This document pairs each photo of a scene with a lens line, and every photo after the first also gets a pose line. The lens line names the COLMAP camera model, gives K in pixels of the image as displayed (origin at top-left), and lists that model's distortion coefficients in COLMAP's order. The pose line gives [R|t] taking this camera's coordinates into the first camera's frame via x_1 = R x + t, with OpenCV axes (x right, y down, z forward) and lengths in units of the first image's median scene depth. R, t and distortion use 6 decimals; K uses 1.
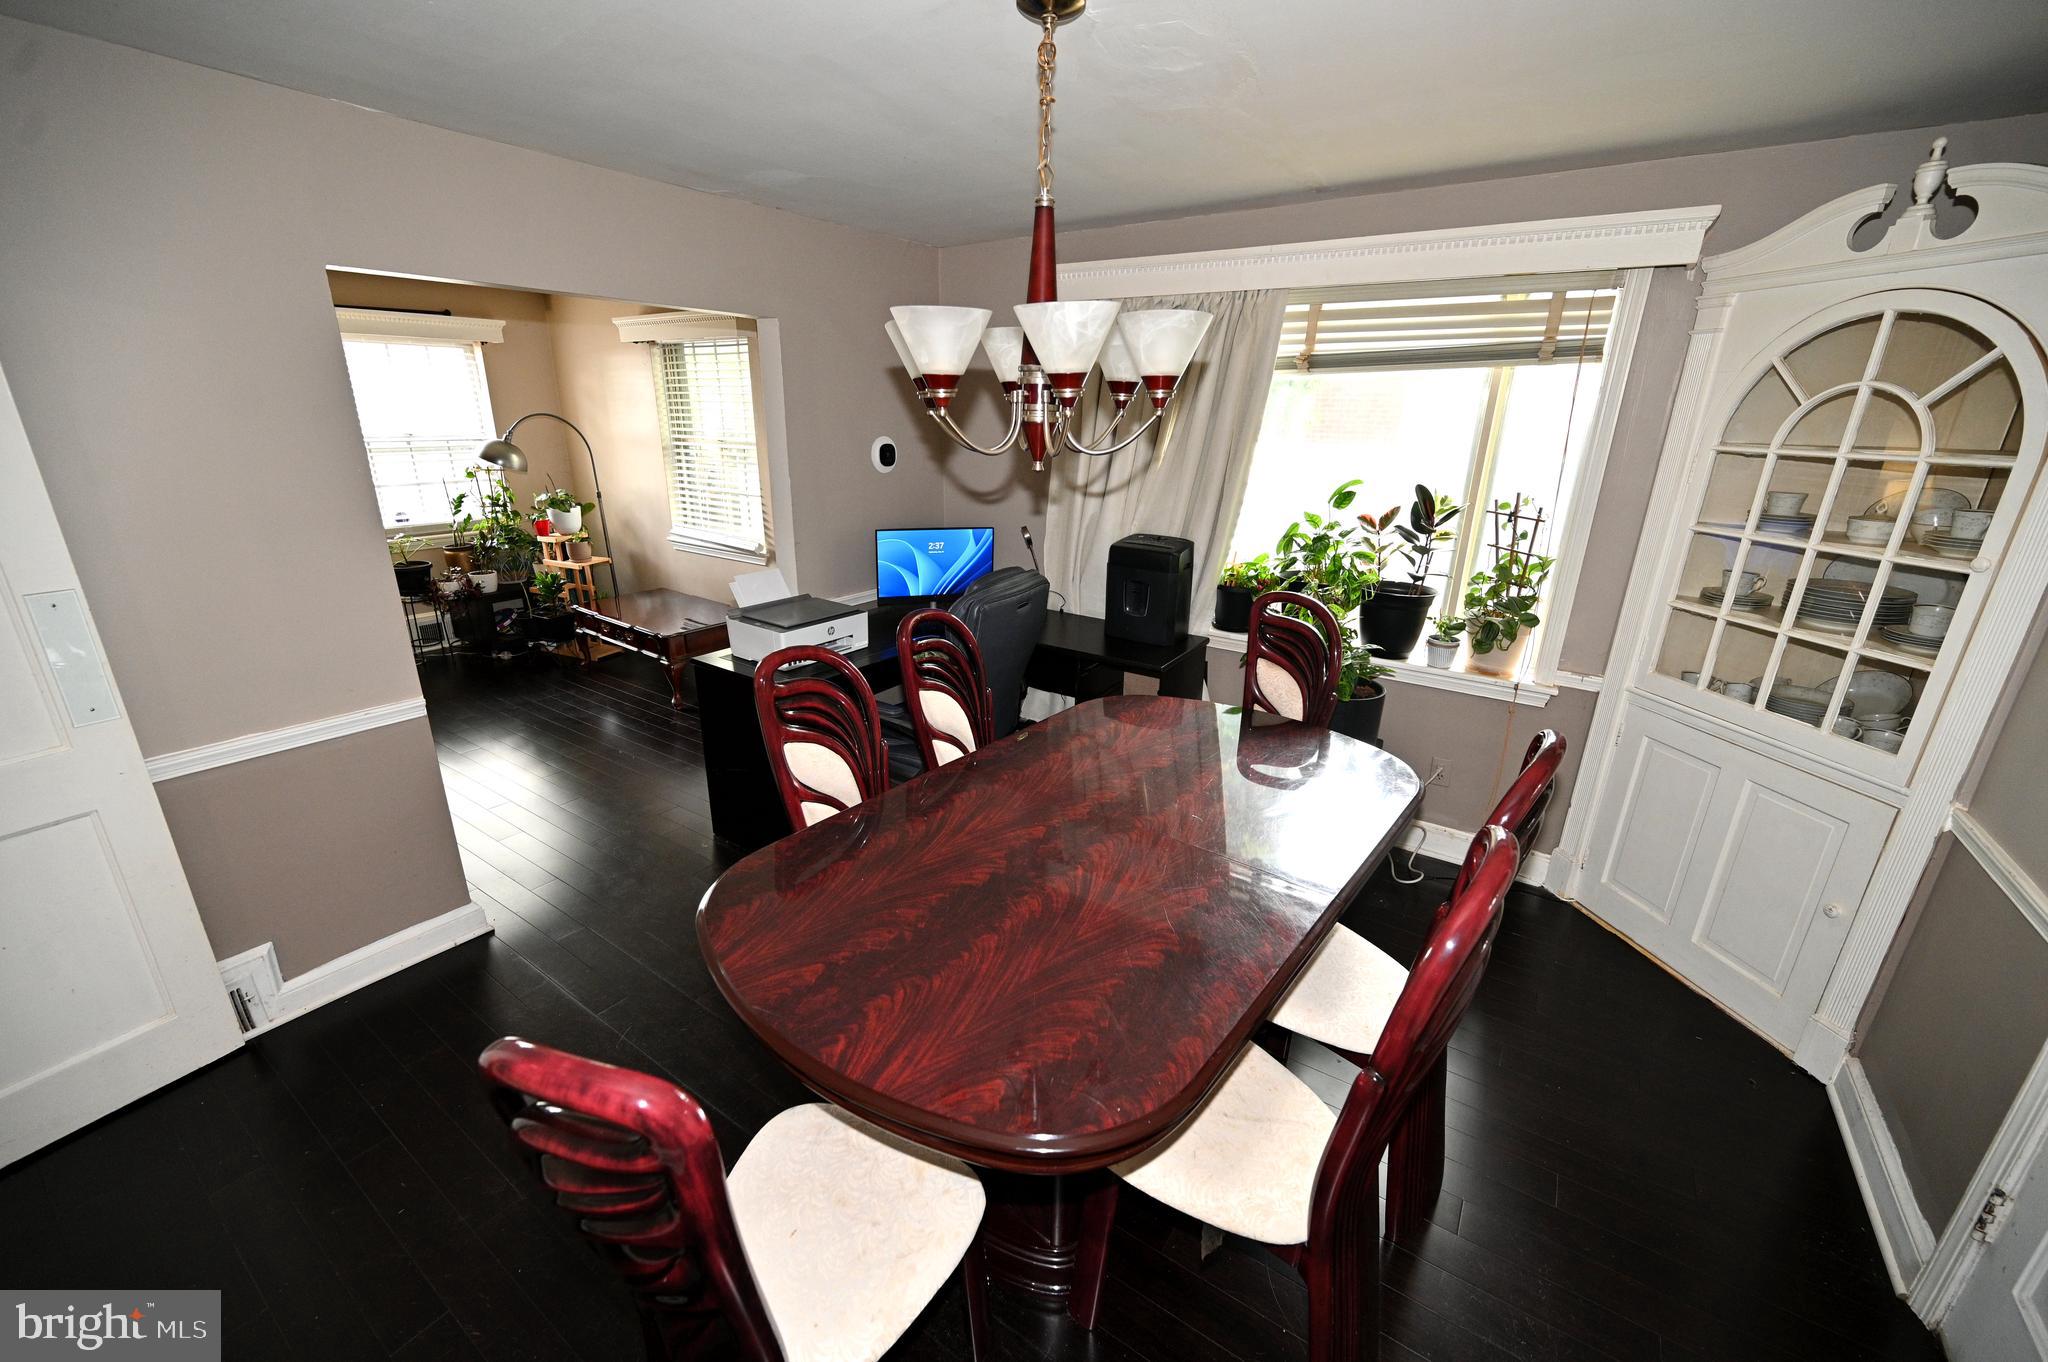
lens RADIAL K [[798.5, 0, 1024.0], [0, 798.5, 681.0], [0, 0, 1]] dist [-0.000421, -0.000025]
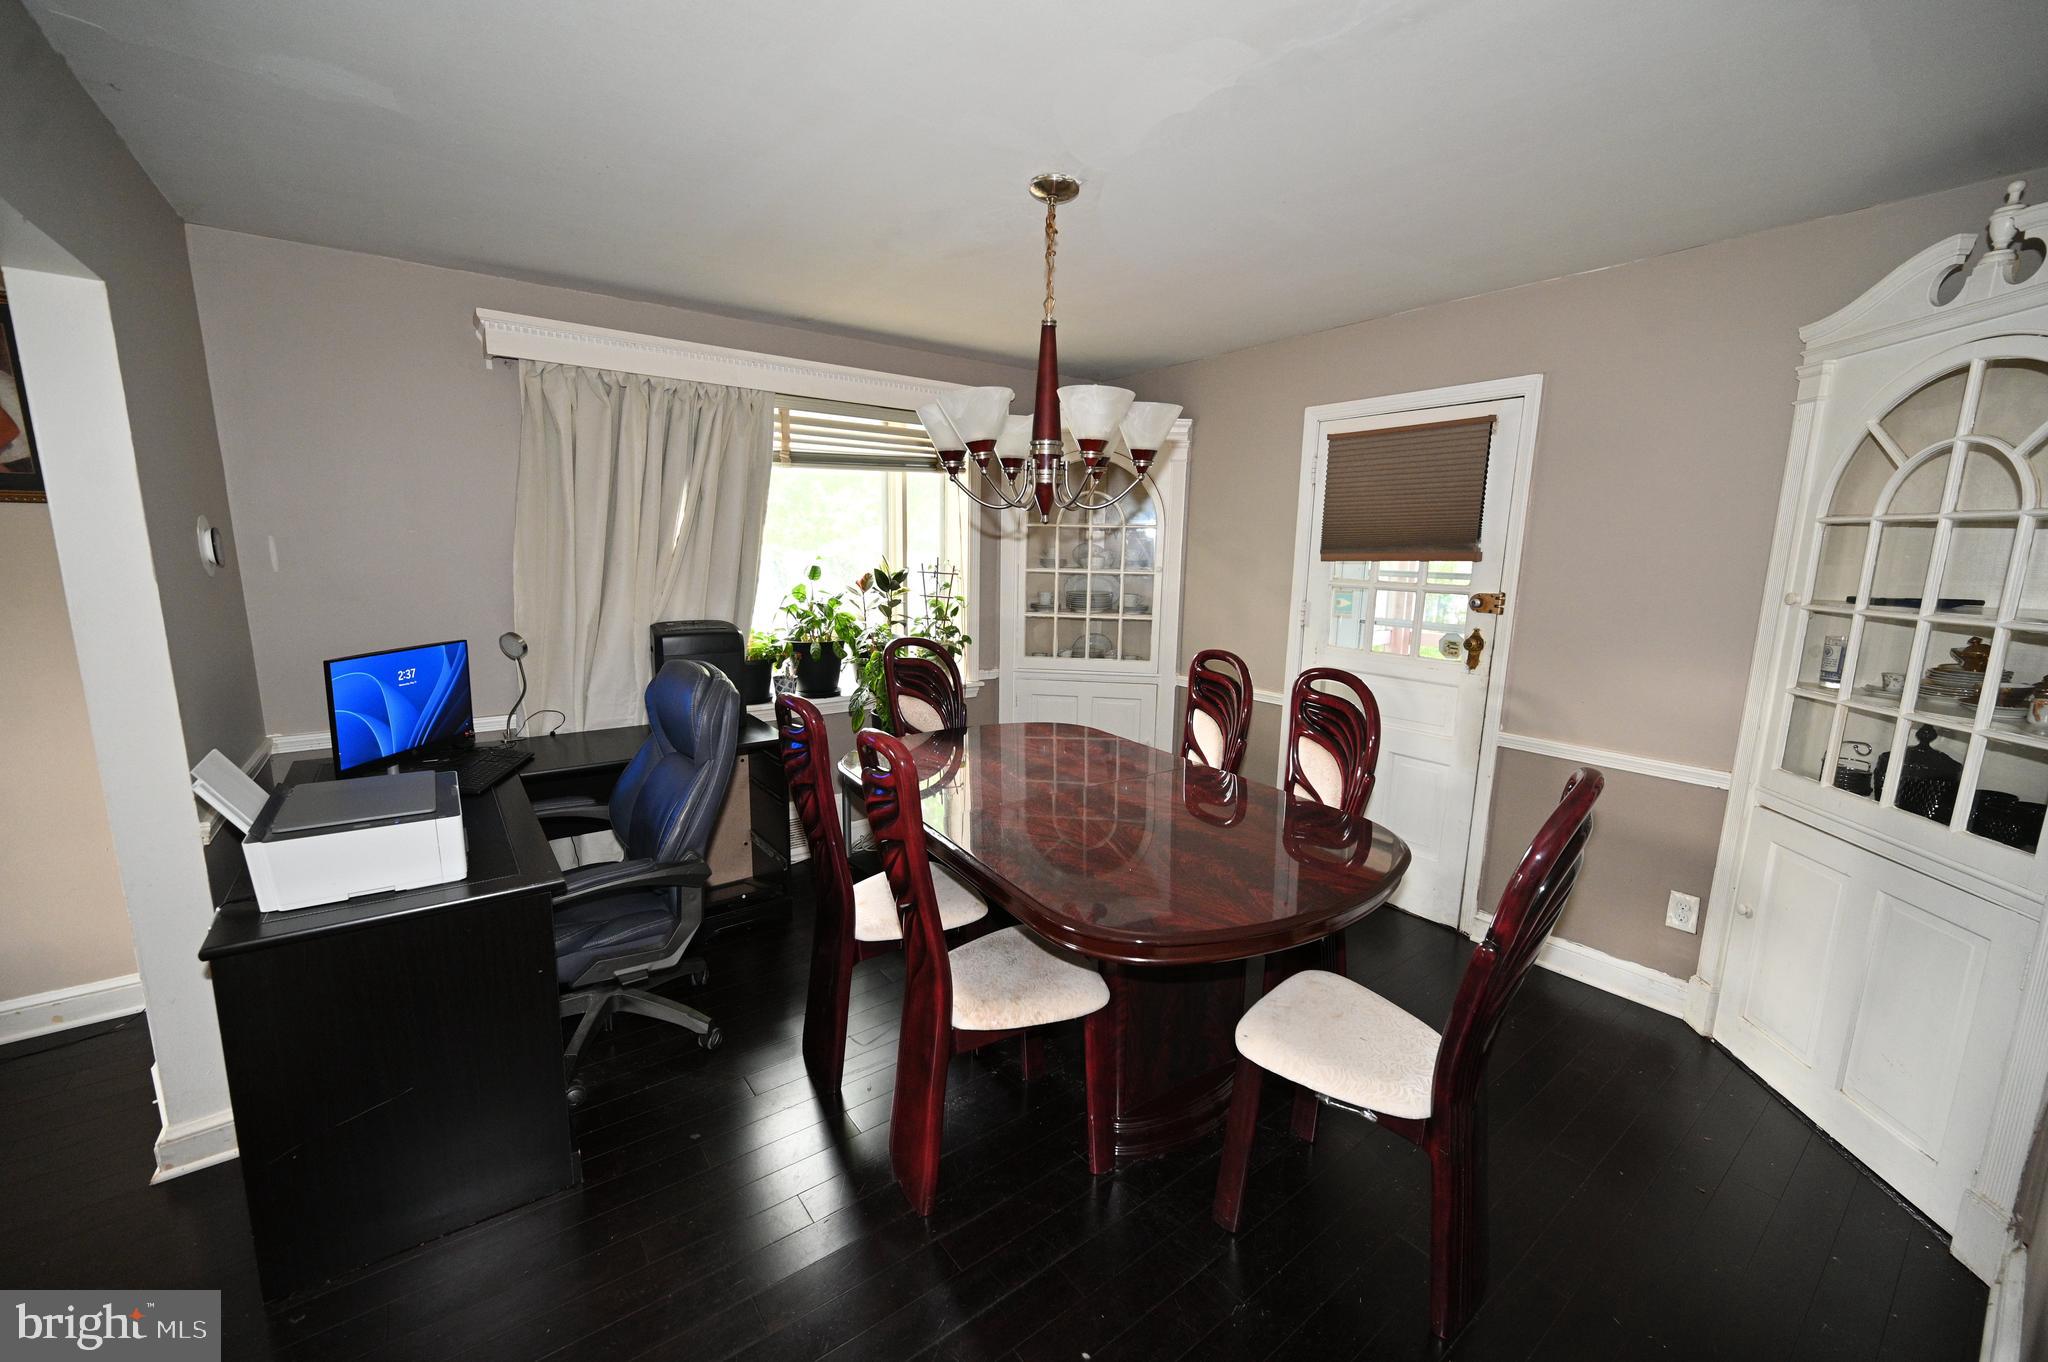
lens RADIAL K [[798.5, 0, 1024.0], [0, 798.5, 681.0], [0, 0, 1]] dist [-0.000421, -0.000025]
pose [[0.318846, -0.164038, 0.933503, -0.687939], [0.306545, 0.949822, 0.062202, -0.060401], [-0.896865, 0.266328, 0.353132, 0.383641]]
